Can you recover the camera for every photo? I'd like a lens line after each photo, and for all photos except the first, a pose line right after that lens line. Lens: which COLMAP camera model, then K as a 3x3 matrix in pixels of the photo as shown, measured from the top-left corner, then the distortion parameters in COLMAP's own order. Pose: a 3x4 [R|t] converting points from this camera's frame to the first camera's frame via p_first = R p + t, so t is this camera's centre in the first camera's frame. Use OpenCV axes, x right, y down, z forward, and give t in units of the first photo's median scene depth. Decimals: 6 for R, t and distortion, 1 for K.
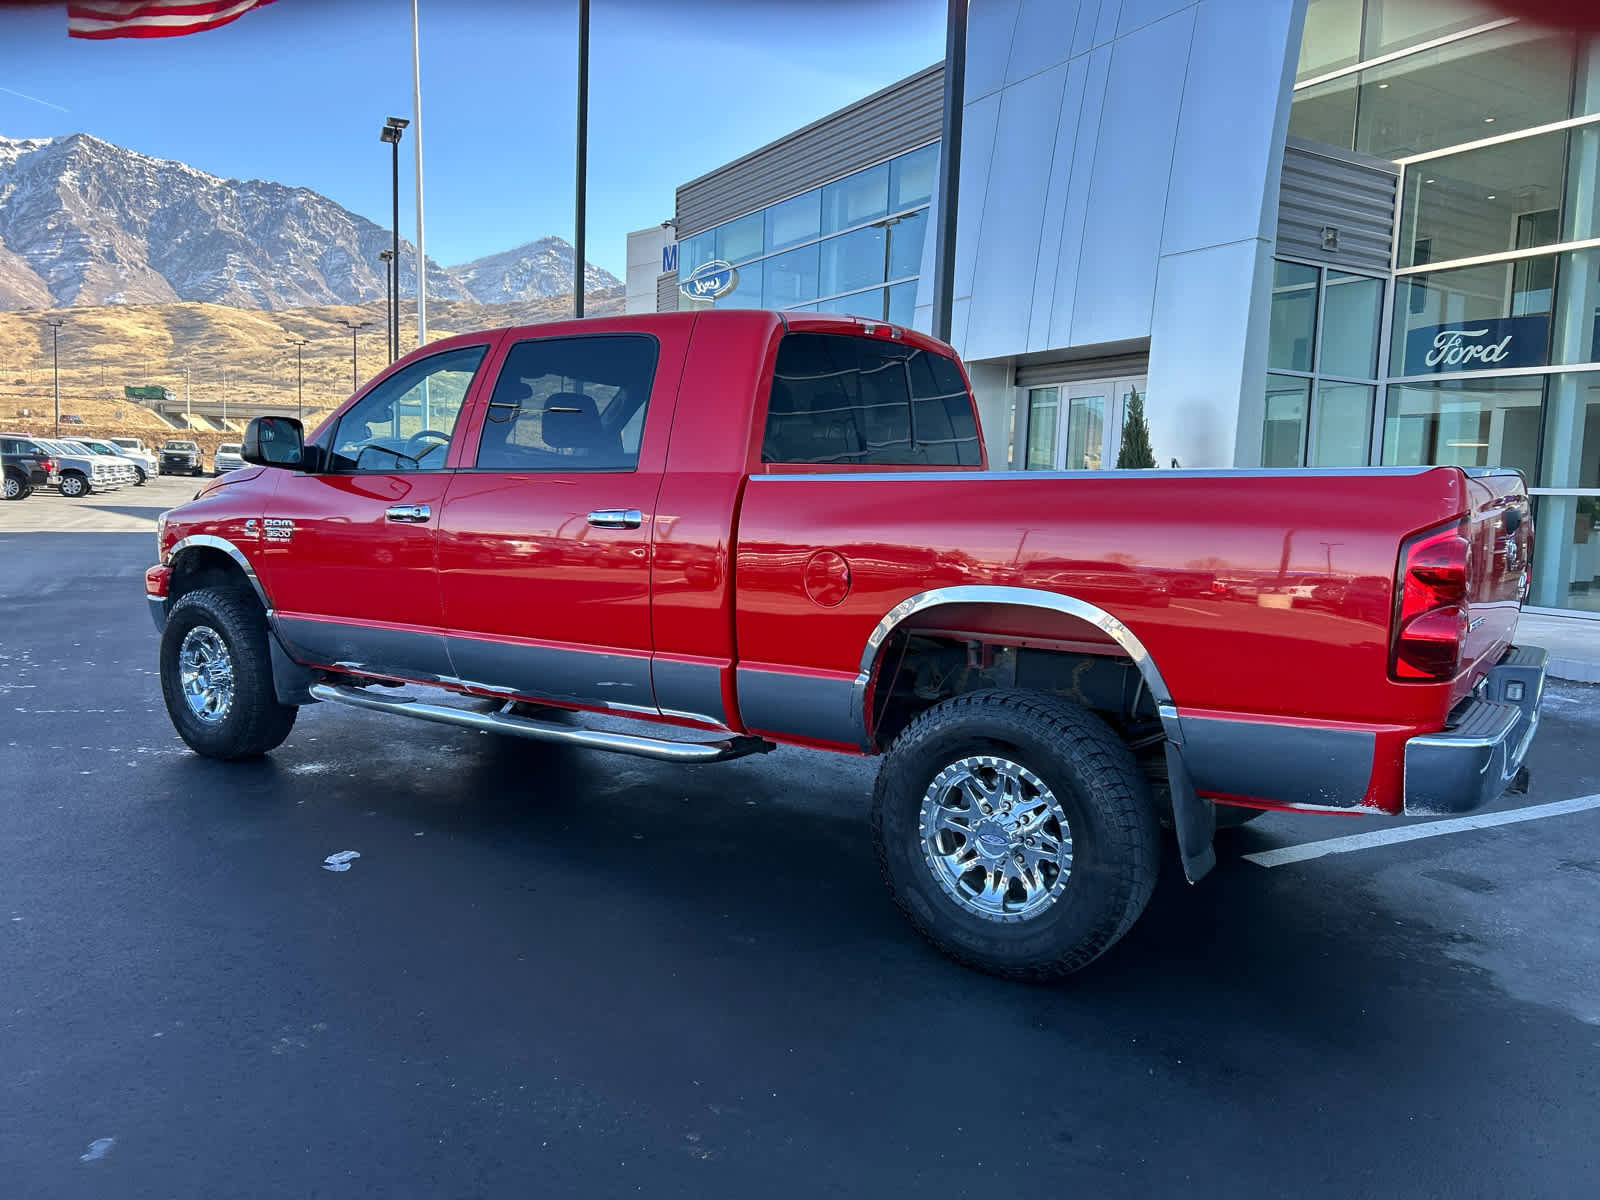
lens RADIAL K [[1225.2, 0, 803.5], [0, 1225.2, 595.0], [0, 0, 1]] dist [0.057827, -0.047527]
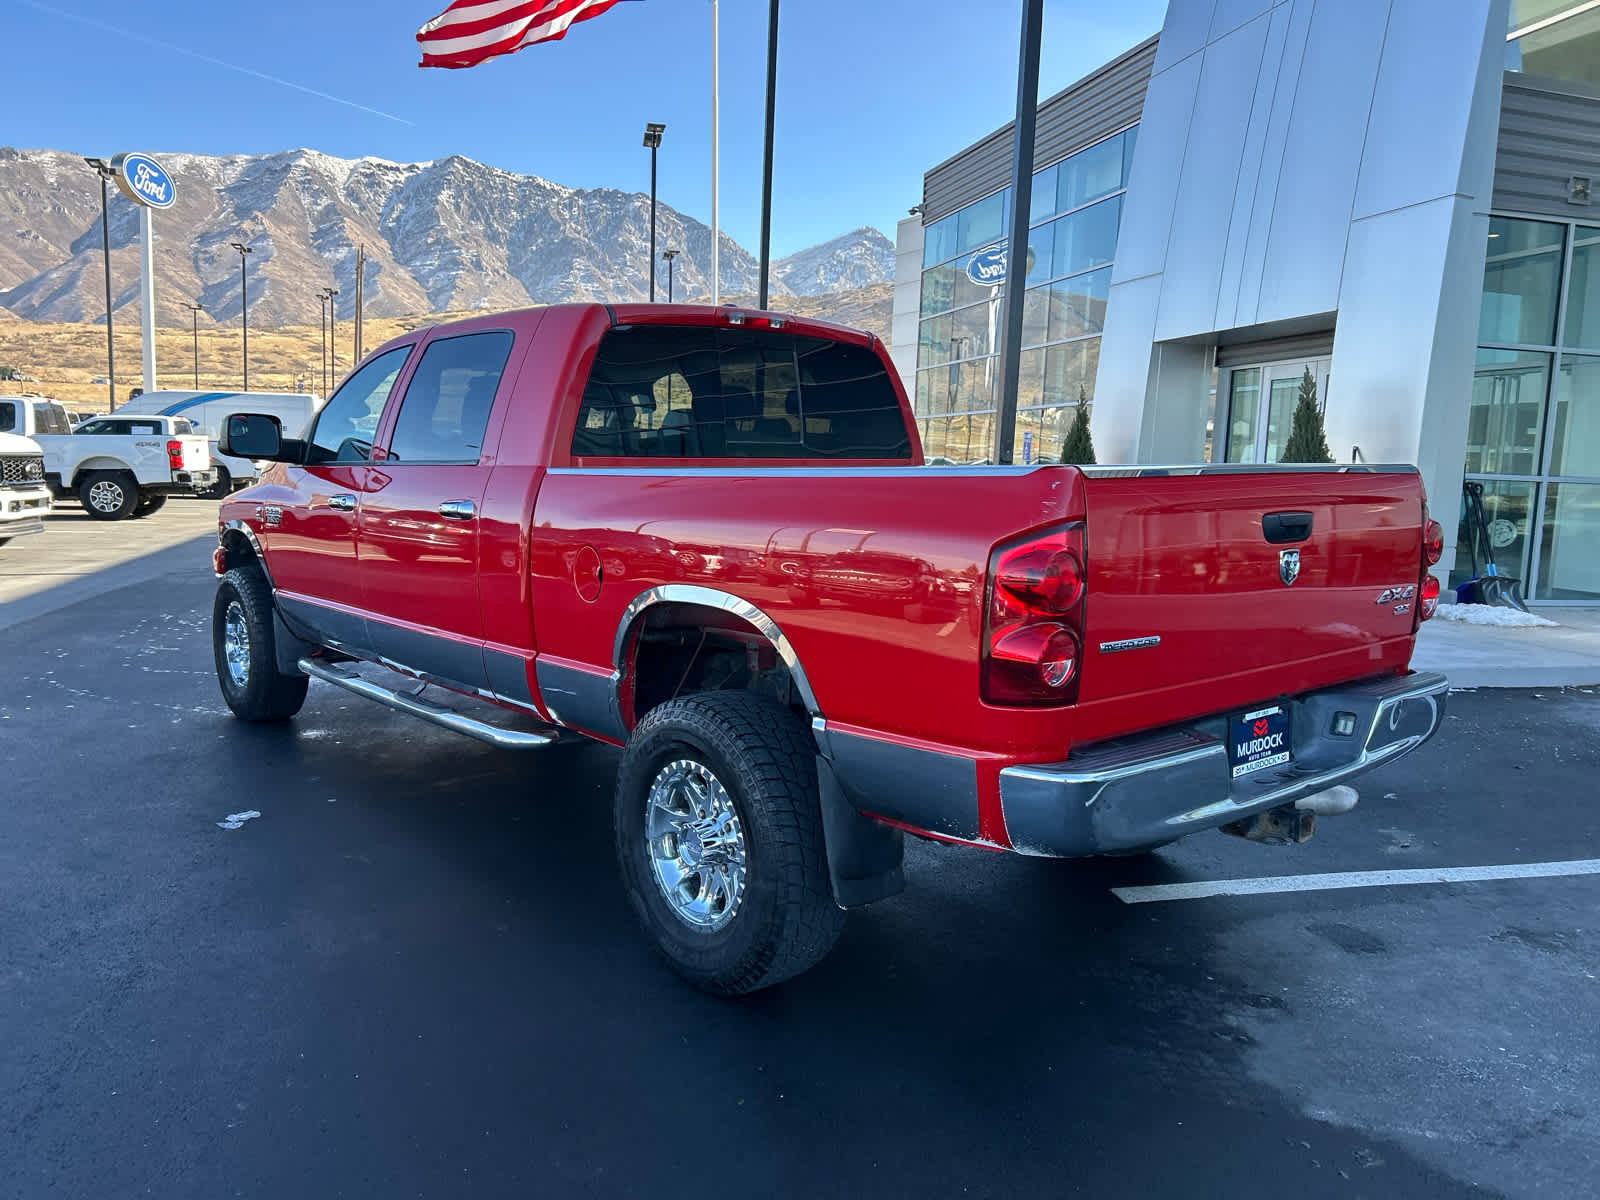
lens RADIAL K [[1226.1, 0, 800.0], [0, 1226.1, 600.0], [0, 0, 1]] dist [0.062327, -0.055709]
pose [[0.966617, 0.030542, -0.254400, 0.120662], [-0.026953, 0.999482, 0.017582, -0.003771], [0.254806, -0.010139, 0.966939, 0.021325]]
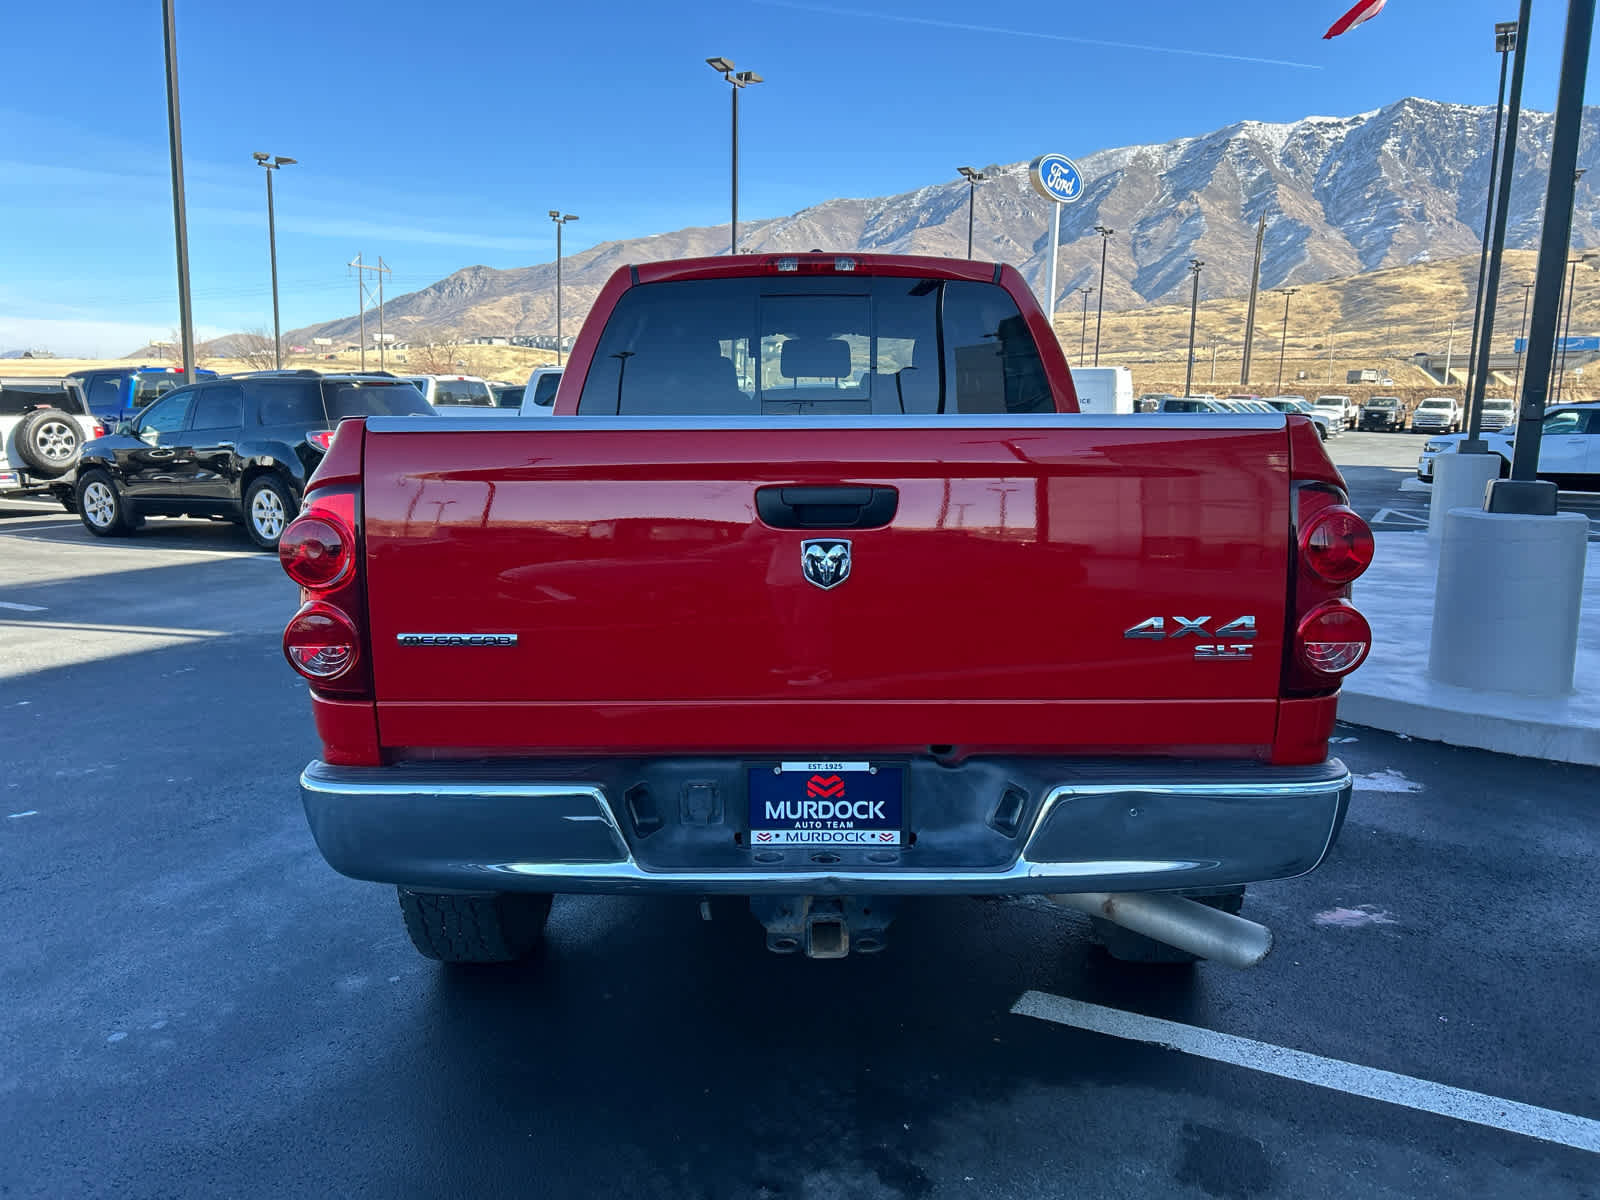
lens RADIAL K [[1225.2, 0, 803.5], [0, 1225.2, 595.0], [0, 0, 1]] dist [0.057827, -0.047527]
pose [[0.561097, 0.107702, -0.820713, 0.276150], [-0.079201, 0.993935, 0.076287, -0.015942], [0.823952, 0.022197, 0.566224, 0.170337]]
